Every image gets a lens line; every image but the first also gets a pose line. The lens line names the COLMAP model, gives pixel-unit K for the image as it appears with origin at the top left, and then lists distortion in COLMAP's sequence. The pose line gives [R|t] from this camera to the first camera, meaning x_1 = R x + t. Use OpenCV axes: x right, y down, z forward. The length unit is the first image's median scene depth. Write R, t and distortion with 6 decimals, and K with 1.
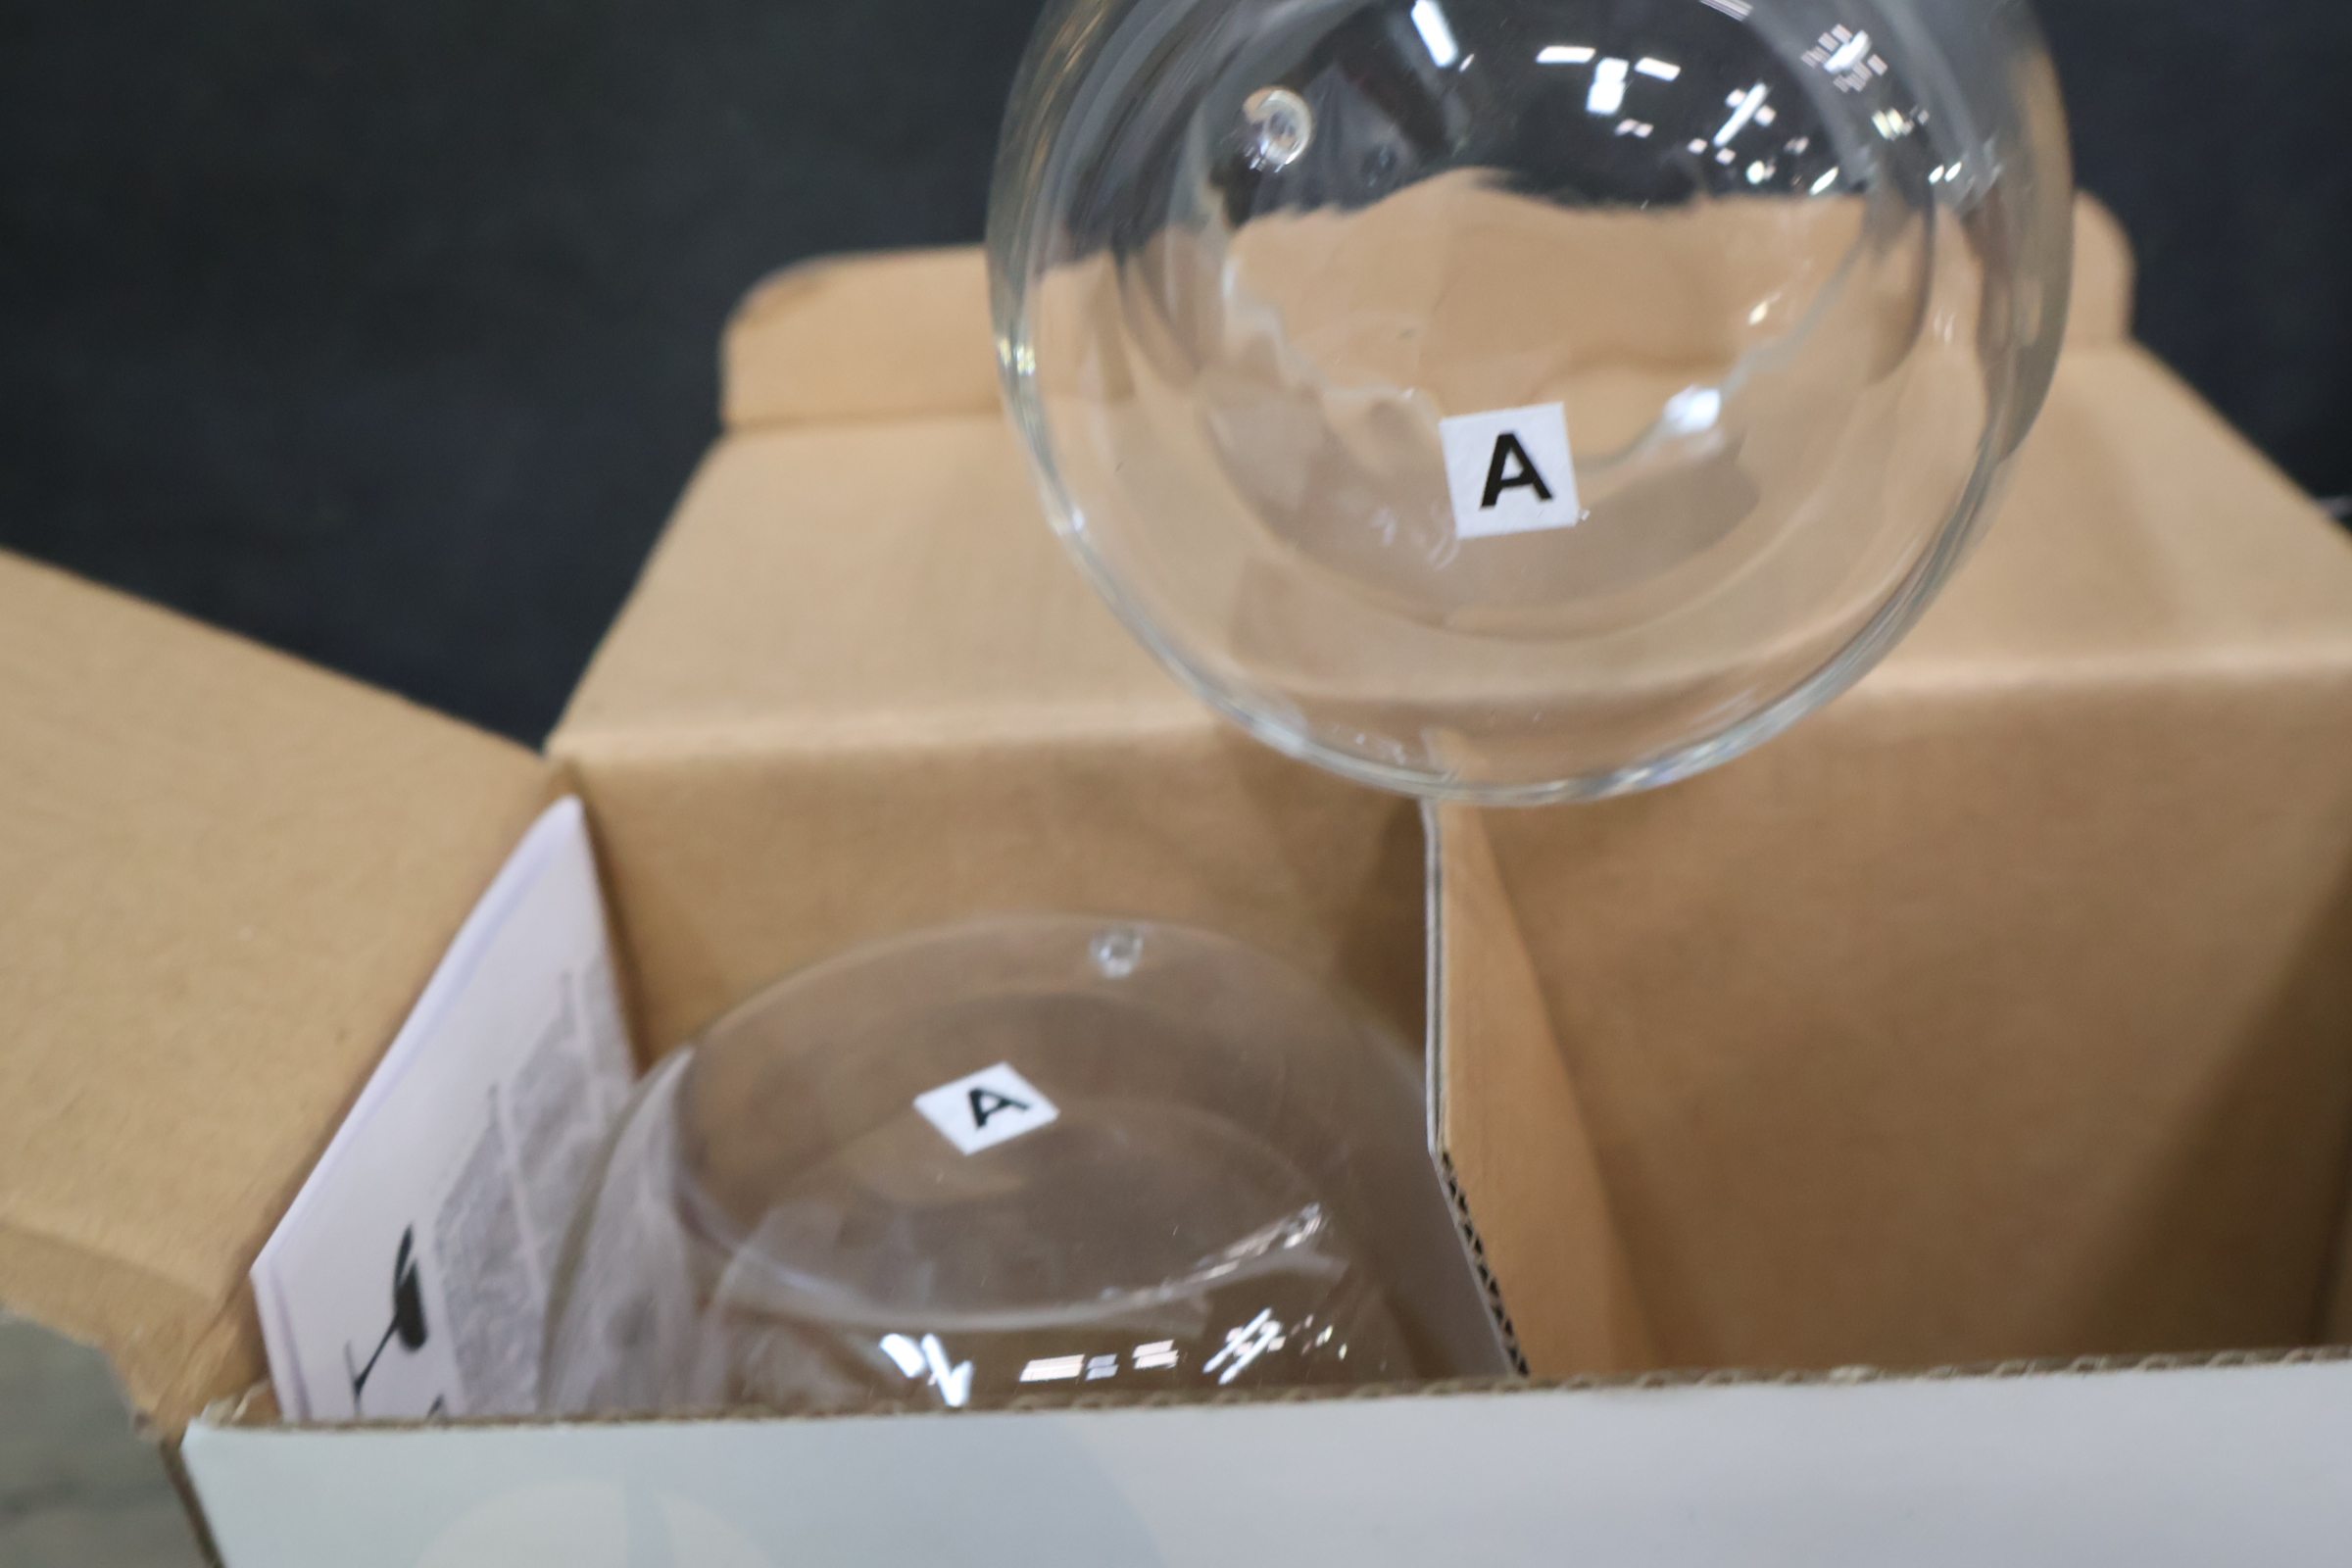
lens RADIAL K [[2370.7, 0, 1179.6], [0, 2370.7, 726.3], [0, 0, 1]] dist [-0.024738, 0.004954]
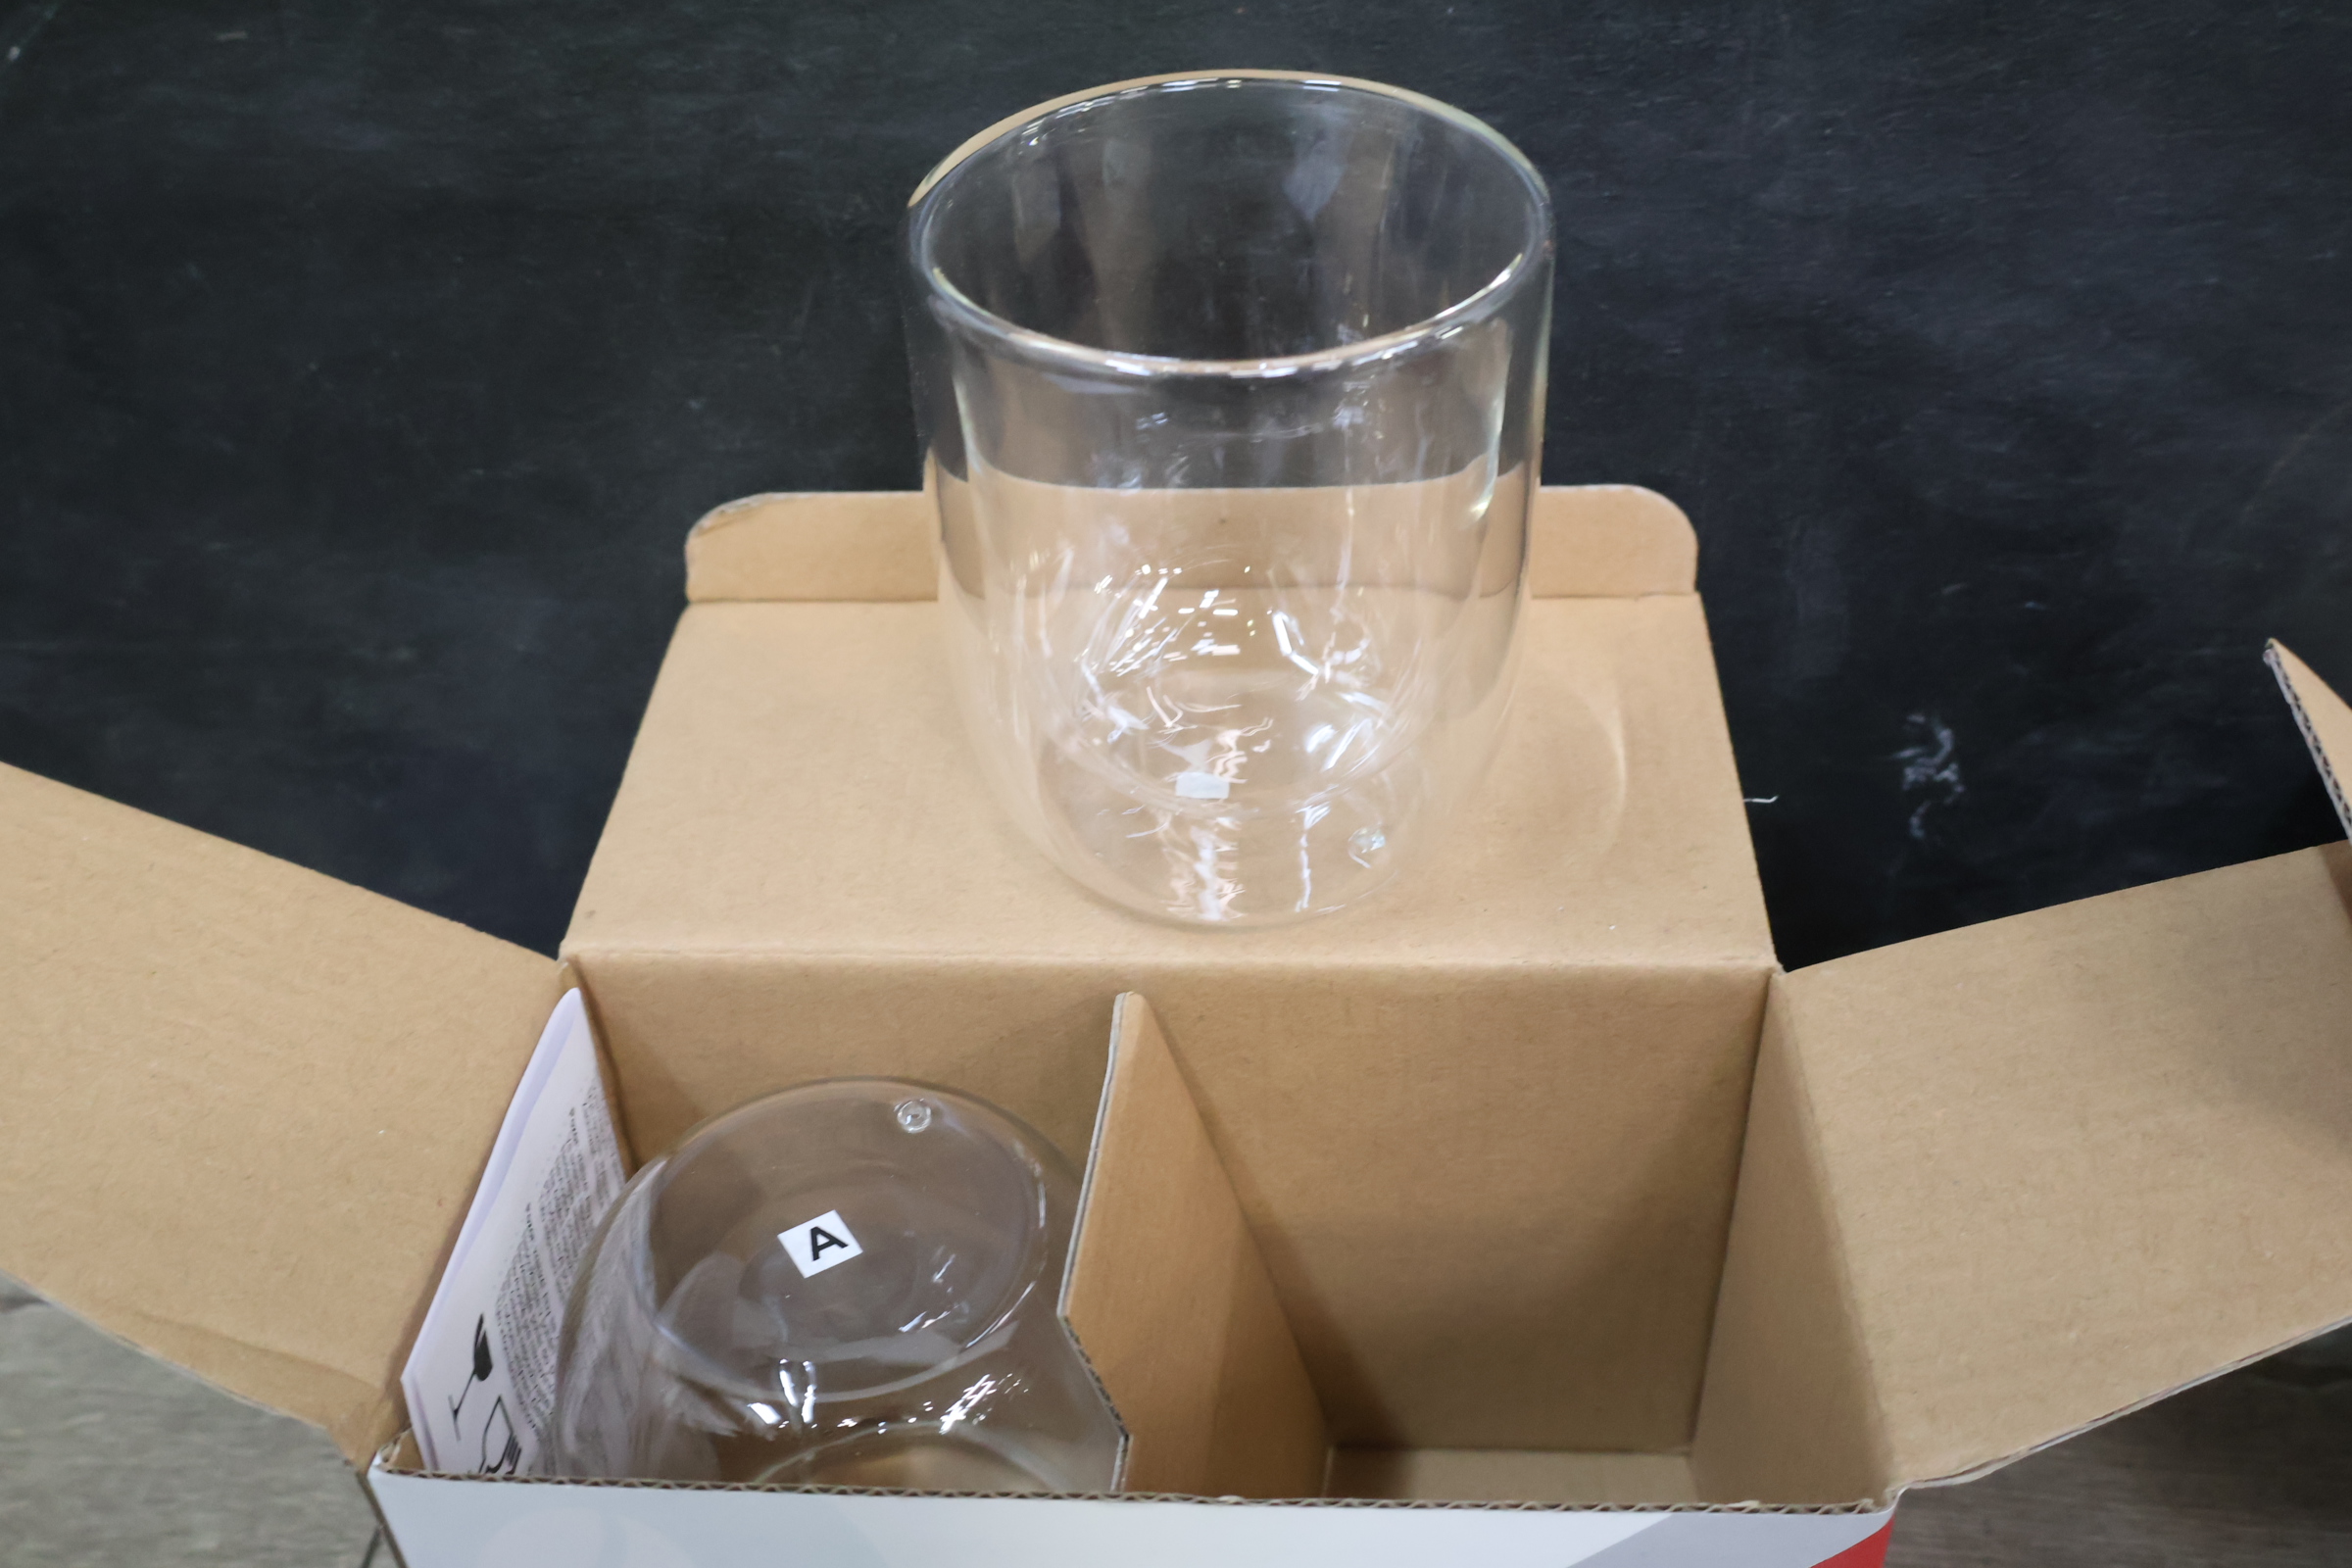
lens RADIAL K [[2328.9, 0, 1176.4], [0, 2328.9, 776.1], [0, 0, 1]] dist [0.004846, 0.003735]
pose [[0.998787, 0.049190, 0.002090, 0.152814], [-0.048609, 0.978468, 0.200594, -0.512451], [0.007823, -0.200453, 0.979672, -0.564901]]
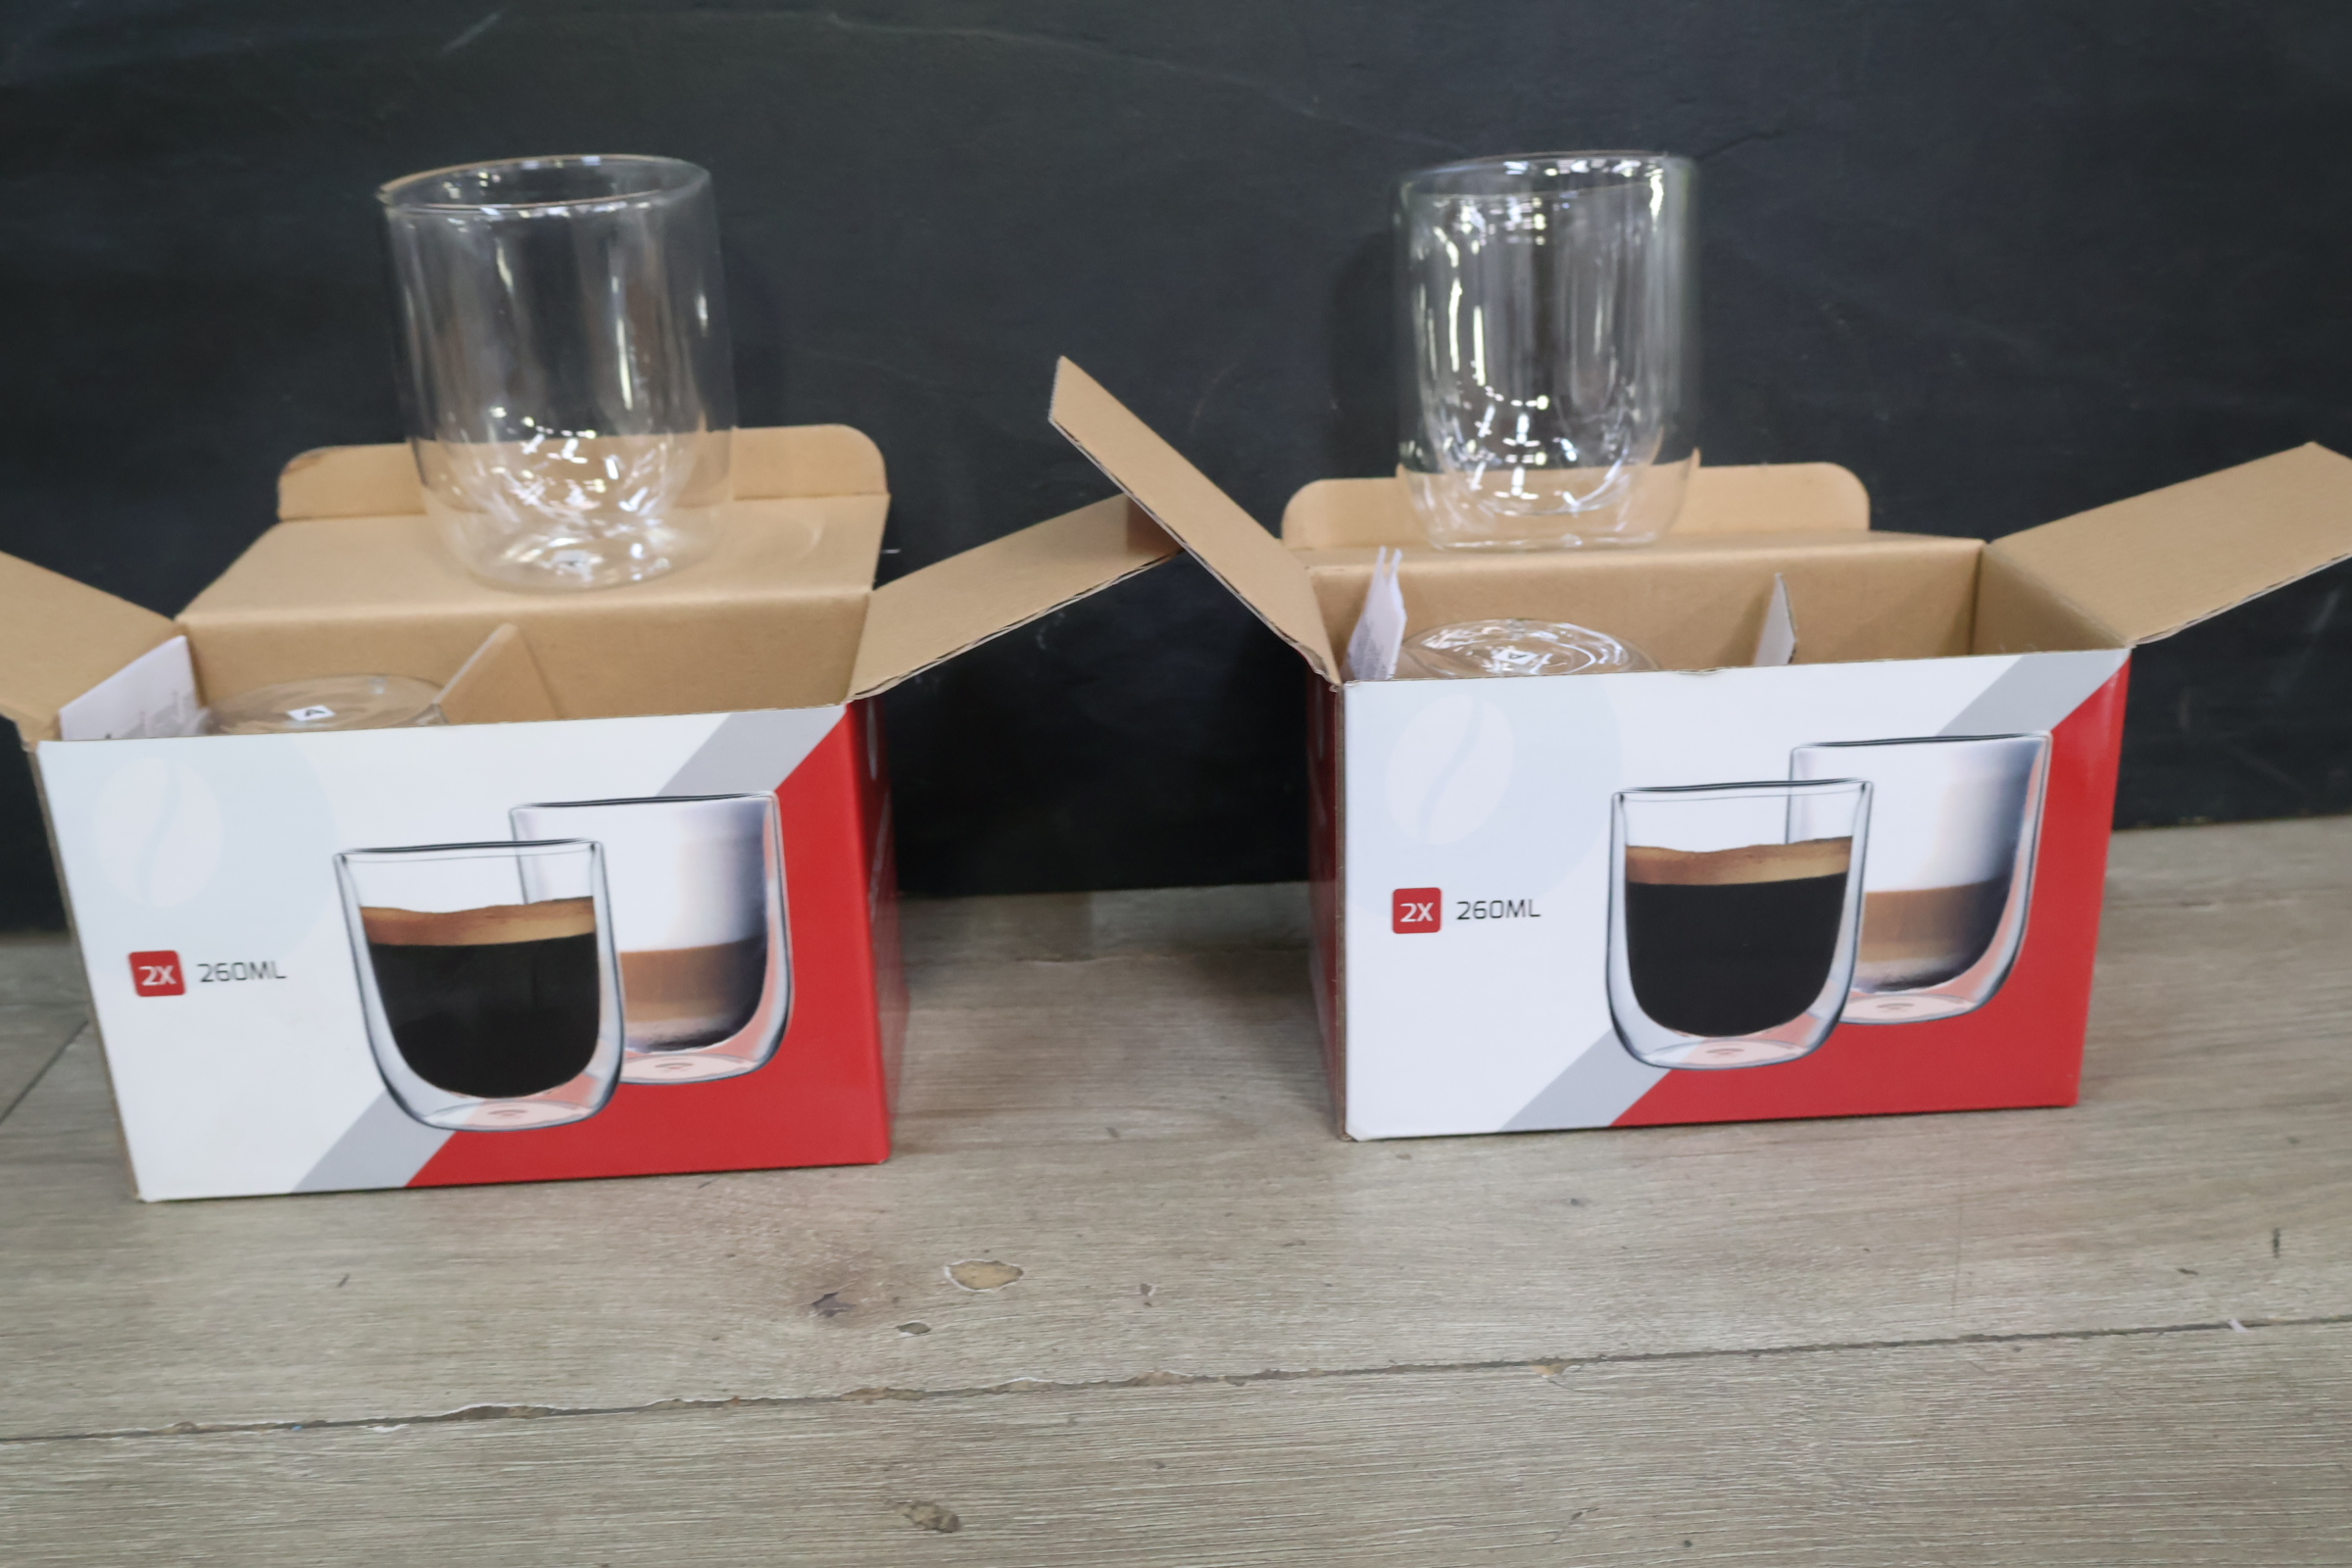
lens RADIAL K [[2331.8, 0, 1176.0], [0, 2331.8, 784.0], [0, 0, 1]] dist [0.008161, 0.002973]
pose [[0.995883, 0.016543, 0.089125, 0.753748], [-0.007329, 0.994681, -0.102739, 0.548691], [-0.090351, 0.101663, 0.990708, -2.045445]]
